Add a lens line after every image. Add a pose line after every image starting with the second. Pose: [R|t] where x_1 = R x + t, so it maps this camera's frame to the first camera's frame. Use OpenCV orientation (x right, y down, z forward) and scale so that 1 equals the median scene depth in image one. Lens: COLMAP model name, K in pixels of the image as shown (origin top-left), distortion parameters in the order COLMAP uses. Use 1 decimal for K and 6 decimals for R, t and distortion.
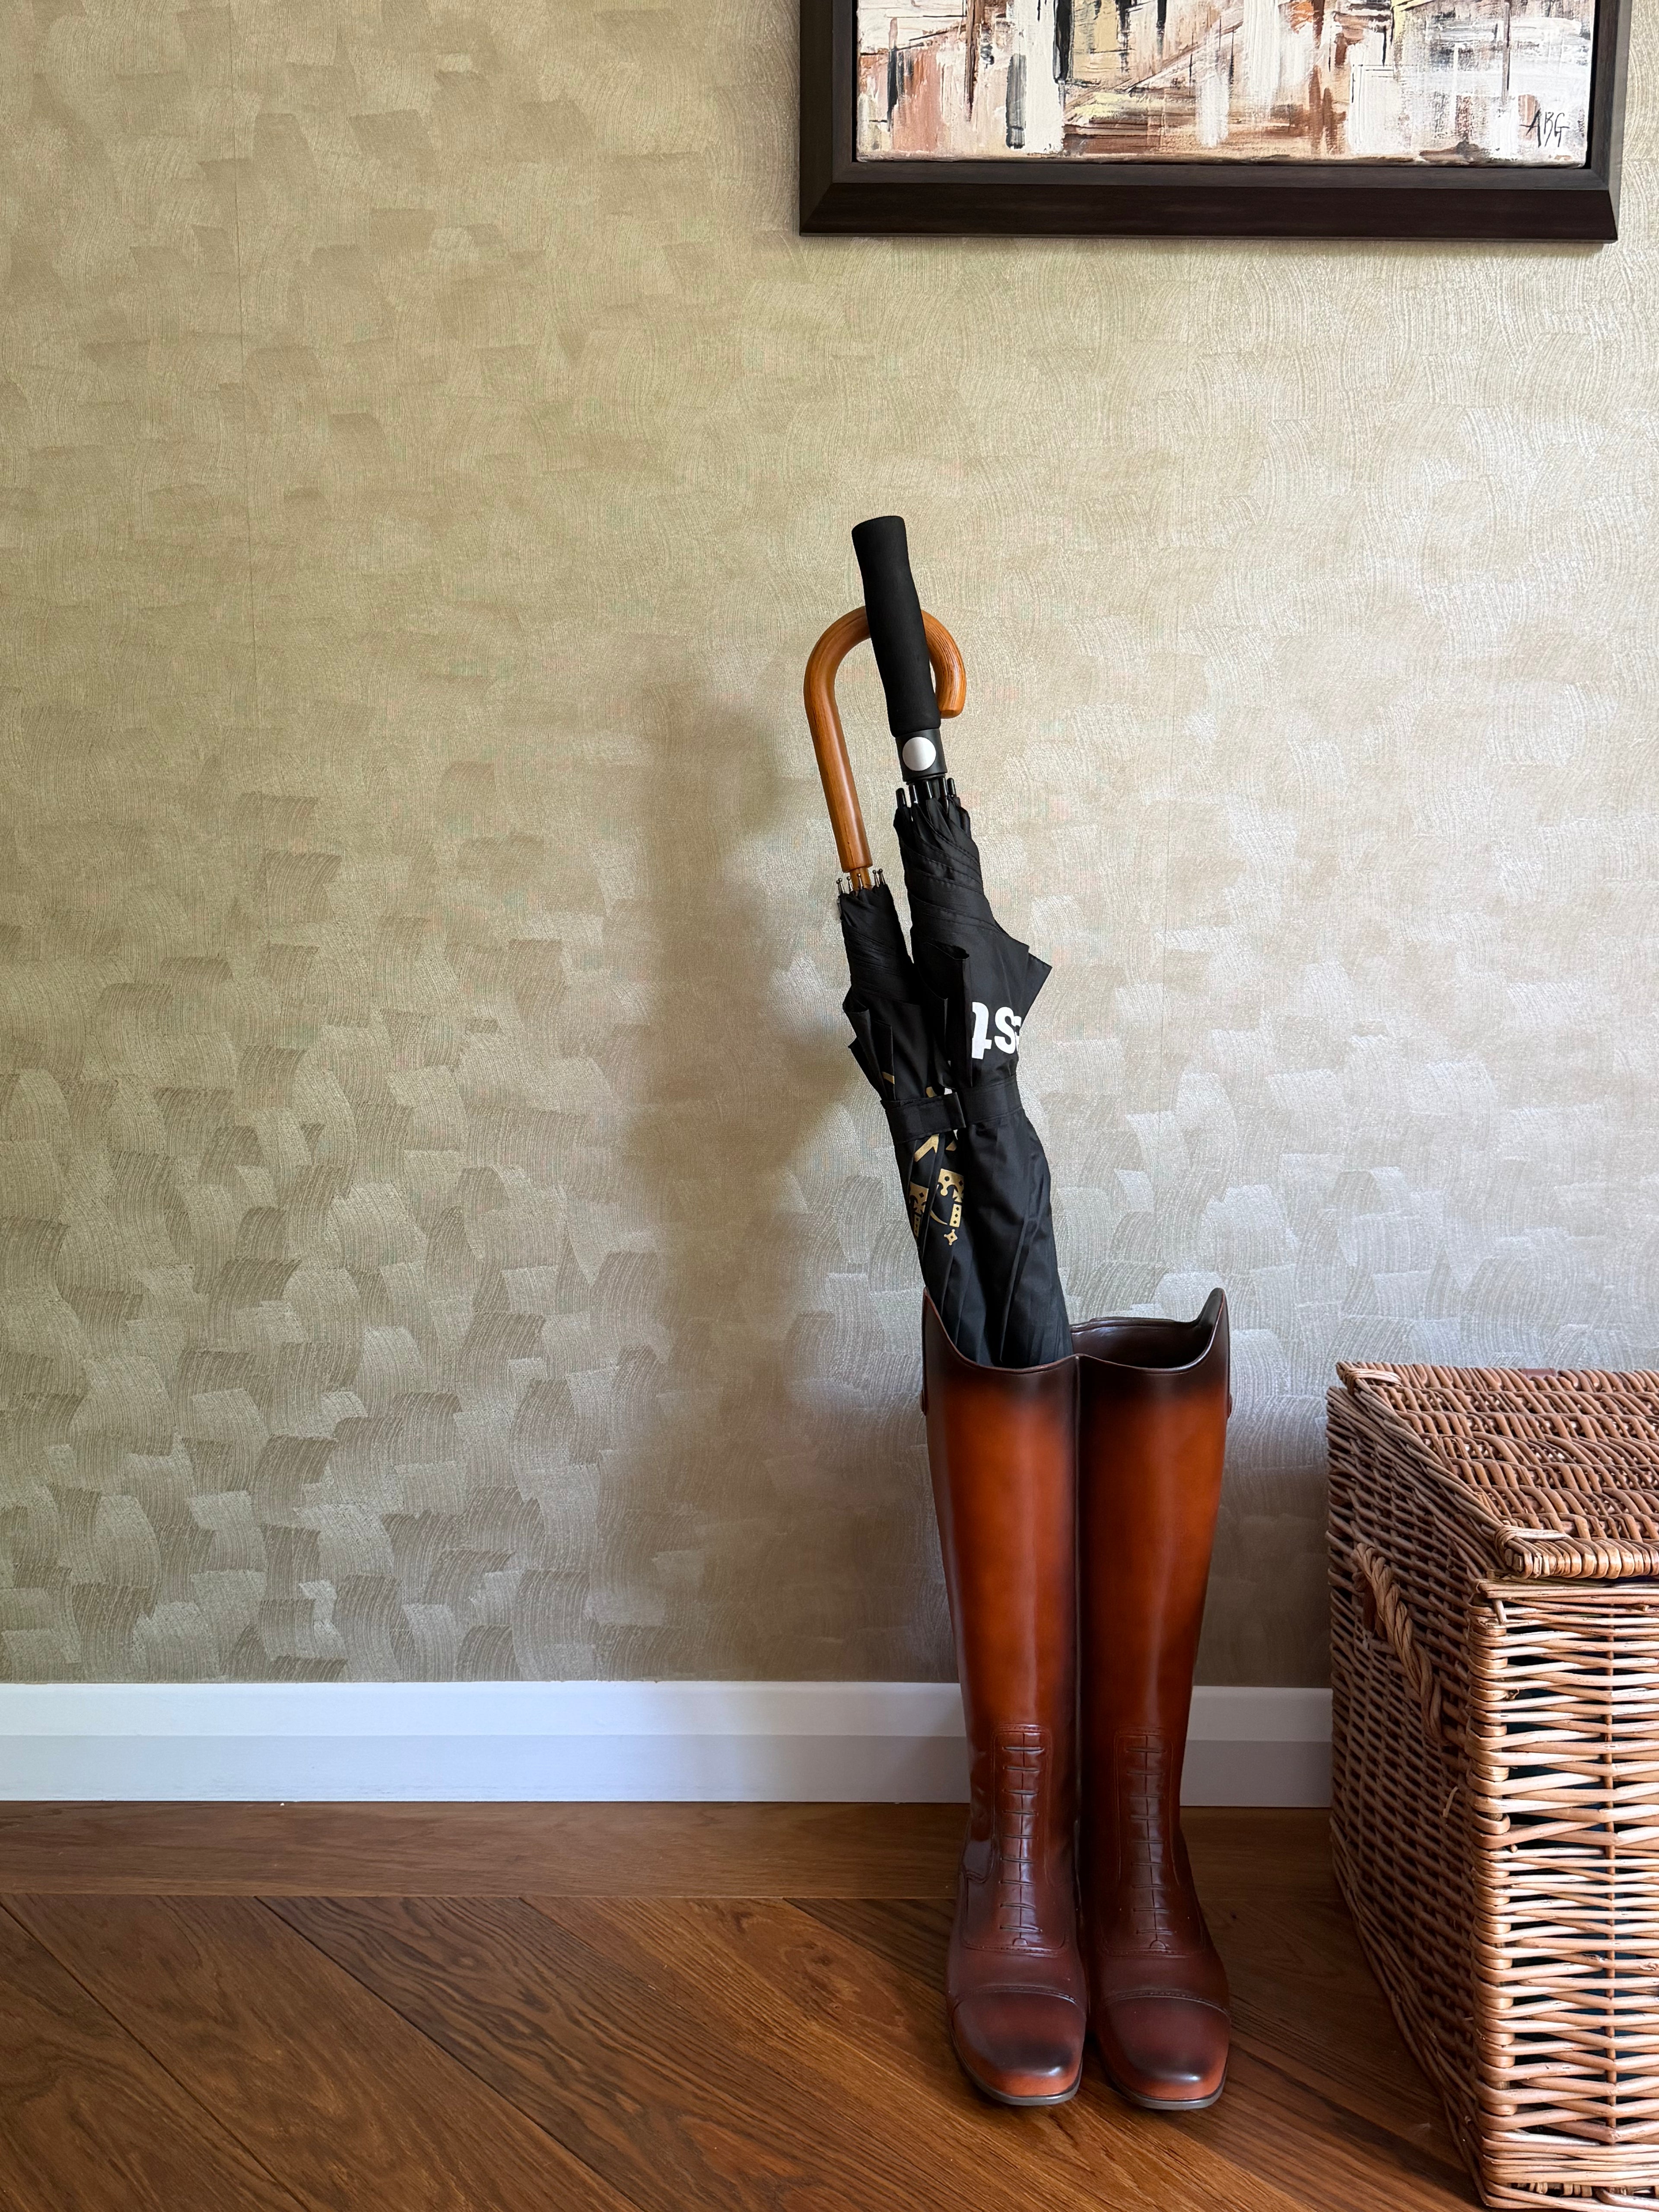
lens RADIAL K [[1935.3, 0, 828.1], [0, 1935.3, 1116.7], [0, 0, 1]] dist [0.044185, -0.089892]
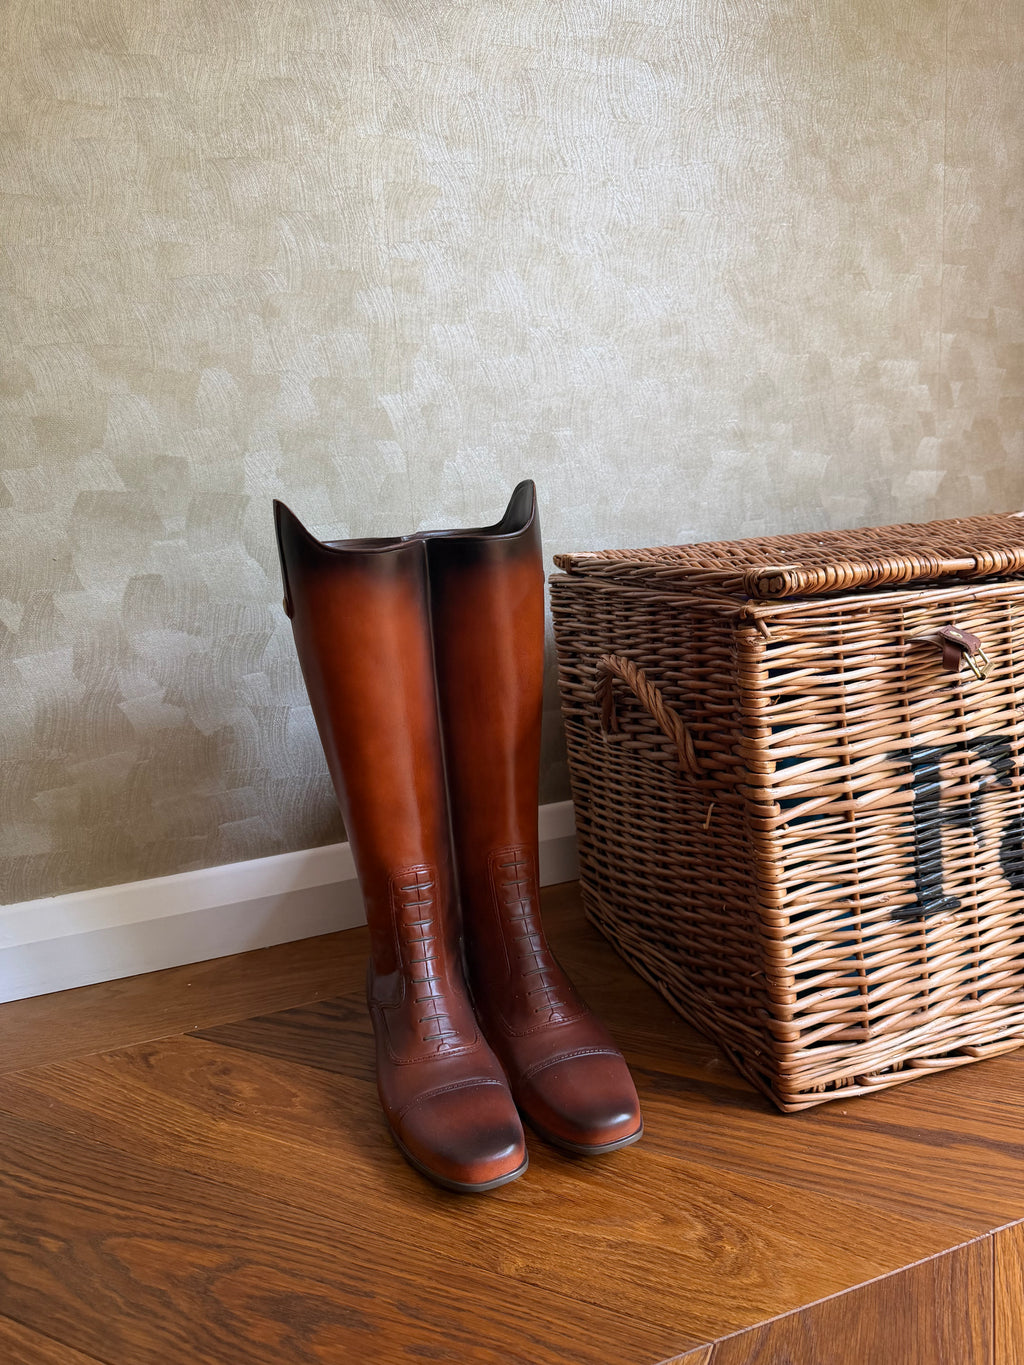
lens RADIAL K [[968.8, 0, 513.7], [0, 968.8, 686.4], [0, 0, 1]] dist [0.013141, -0.033543]
pose [[0.936953, -0.135740, 0.322015, 0.004134], [0.121581, 0.990530, 0.063782, 0.184244], [-0.327623, -0.020610, 0.944584, 0.385892]]
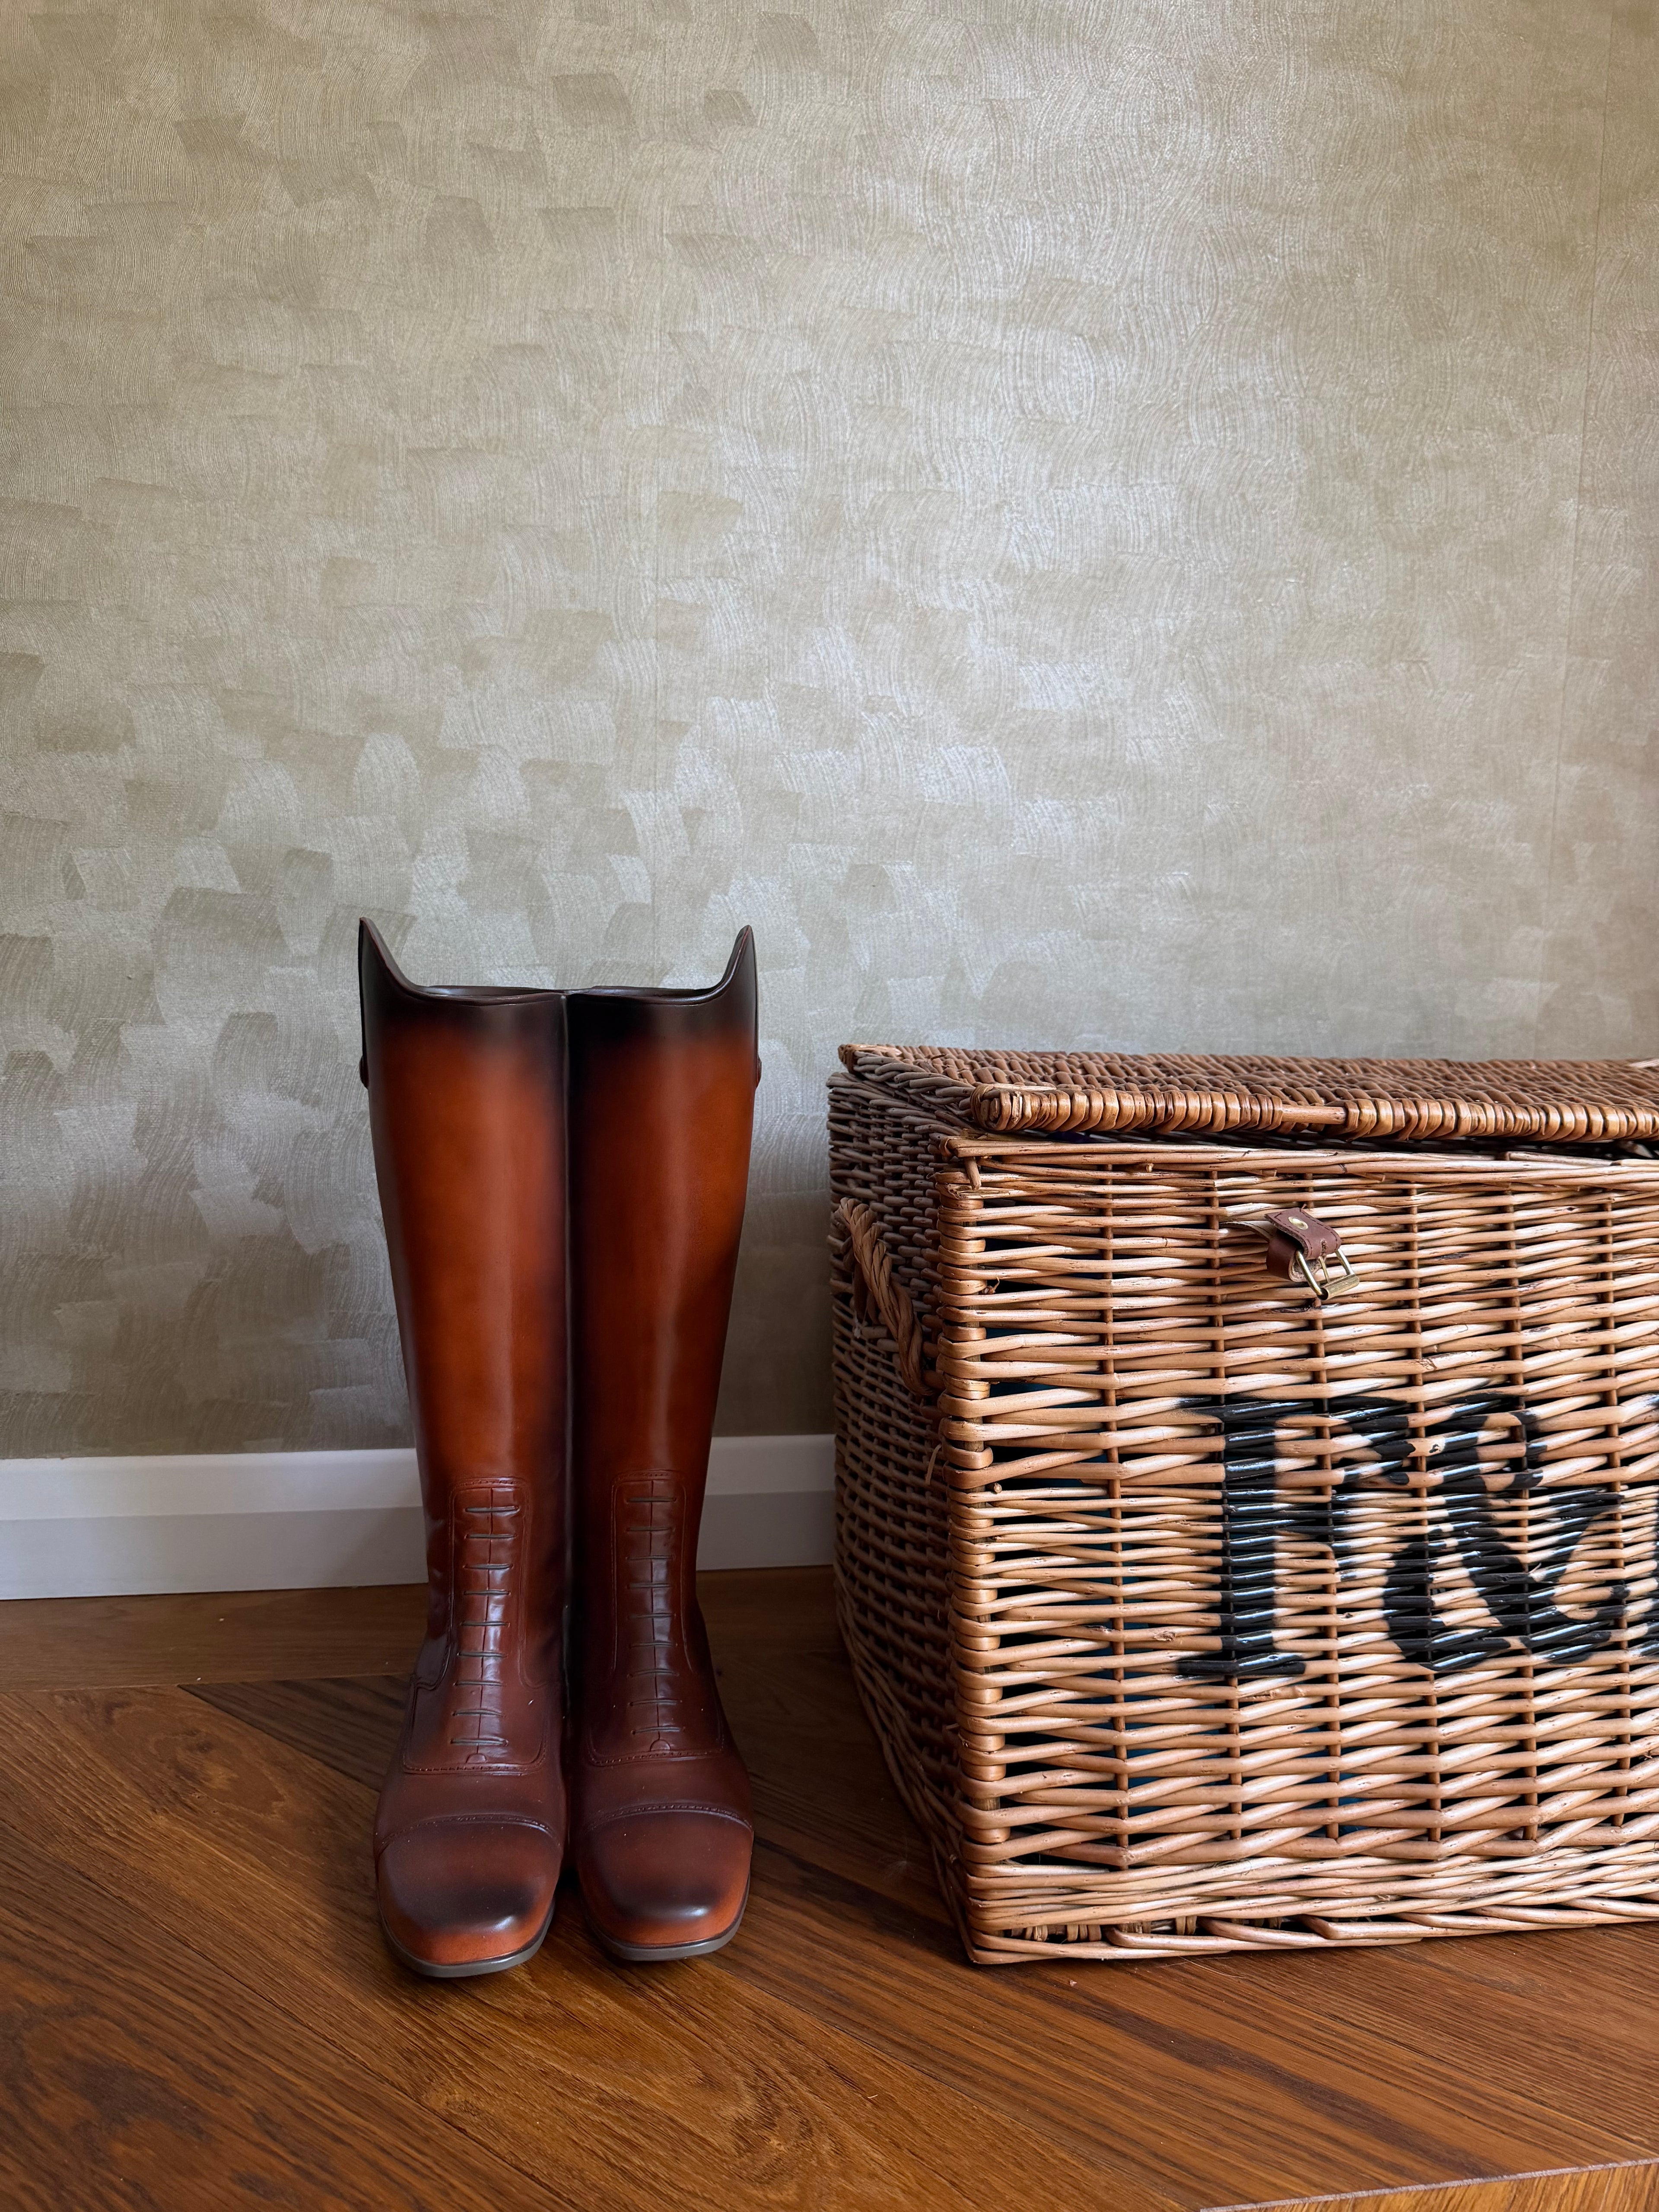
lens RADIAL K [[1570.0, 0, 826.7], [0, 1570.0, 1115.7], [0, 0, 1]] dist [0.013141, -0.033543]
pose [[0.985034, 0.004099, 0.172310, 0.140994], [0.003343, 0.999075, -0.042876, 0.203850], [-0.172327, 0.042810, 0.984109, 0.307748]]
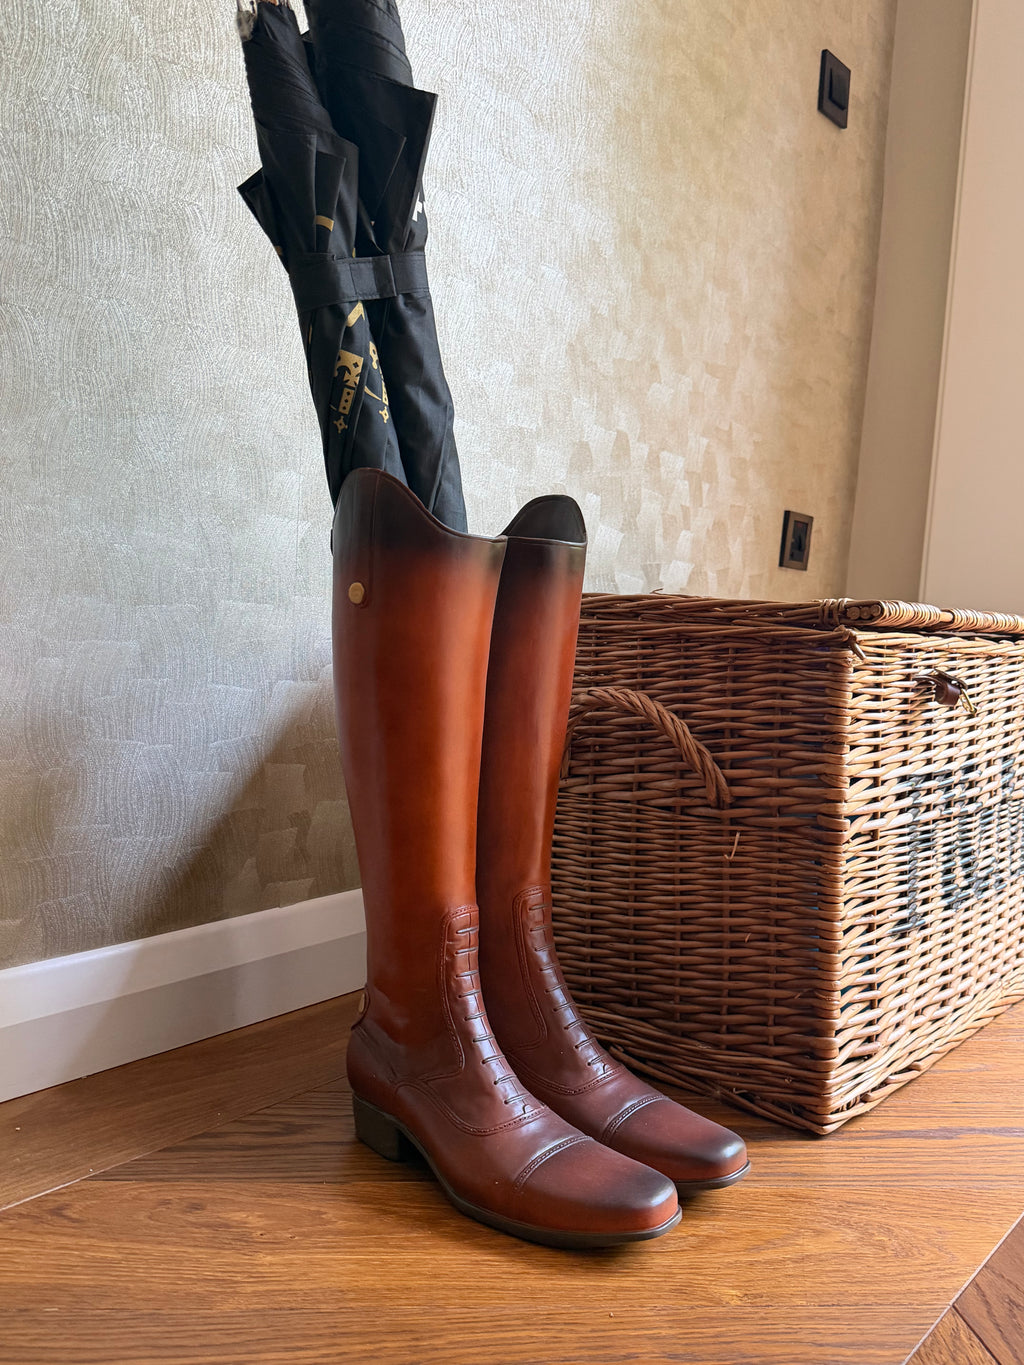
lens RADIAL K [[1194.3, 0, 500.9], [0, 1194.3, 693.7], [0, 0, 1]] dist [0.044185, -0.089892]
pose [[0.622889, -0.034072, 0.781568, -0.342374], [0.066769, 0.997721, -0.009717, 0.217292], [-0.779456, 0.058237, 0.623744, 0.542647]]
